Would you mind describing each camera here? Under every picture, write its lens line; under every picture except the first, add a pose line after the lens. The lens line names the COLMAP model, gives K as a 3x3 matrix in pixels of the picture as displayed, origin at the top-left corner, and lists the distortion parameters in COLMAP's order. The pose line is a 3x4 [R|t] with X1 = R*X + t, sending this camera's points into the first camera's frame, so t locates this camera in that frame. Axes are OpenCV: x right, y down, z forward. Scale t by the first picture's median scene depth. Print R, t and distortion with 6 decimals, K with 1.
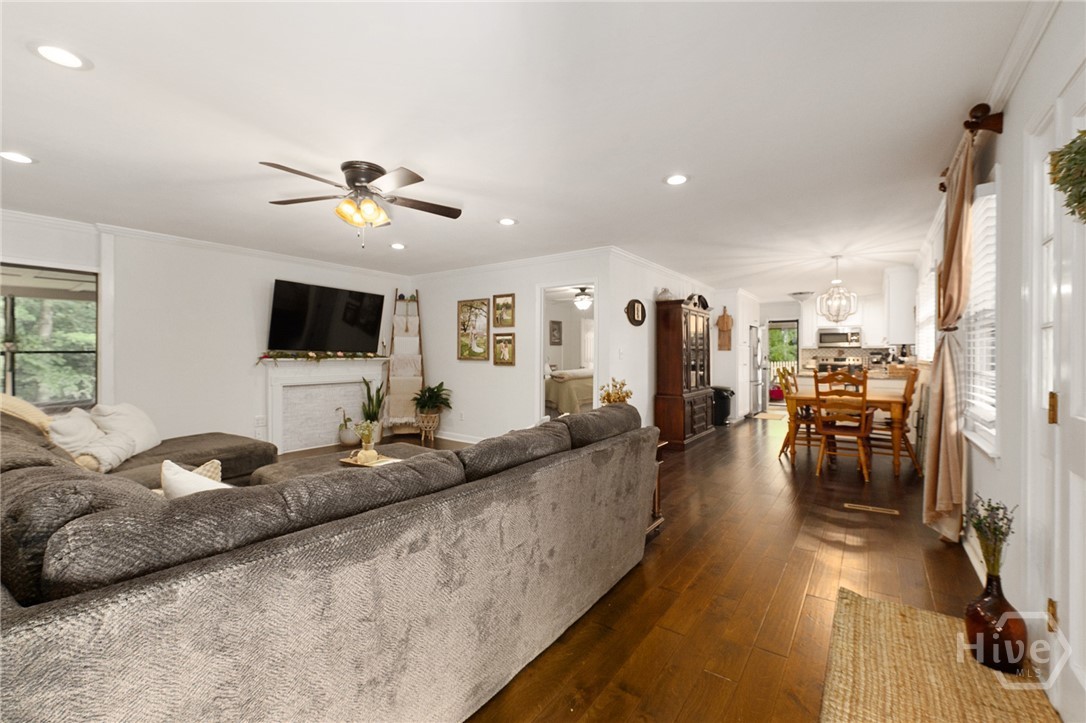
lens RADIAL K [[459.1, 0, 542.6], [0, 459.1, 356.2], [0, 0, 1]] dist [0.017215, 0.000113]
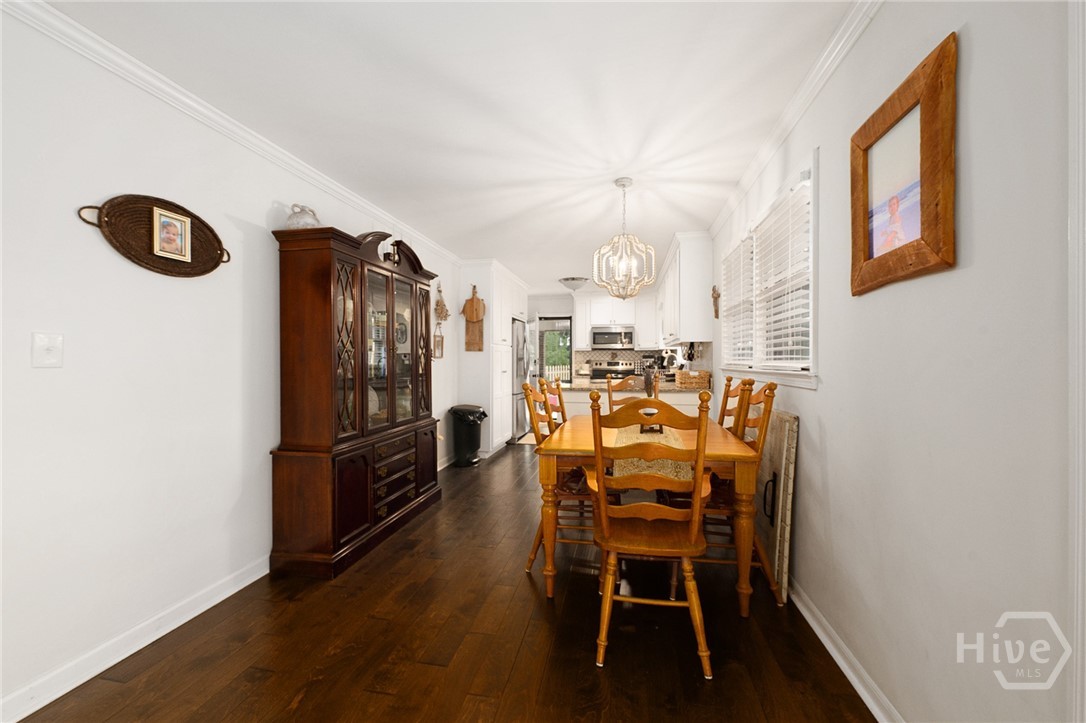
lens RADIAL K [[428.6, 0, 543.6], [0, 428.6, 363.5], [0, 0, 1]] dist [0.000215, 0.000003]
pose [[0.908029, -0.004613, 0.418881, 0.196471], [0.001821, 0.999973, 0.007065, 0.001128], [-0.418903, -0.005652, 0.908014, 0.339178]]
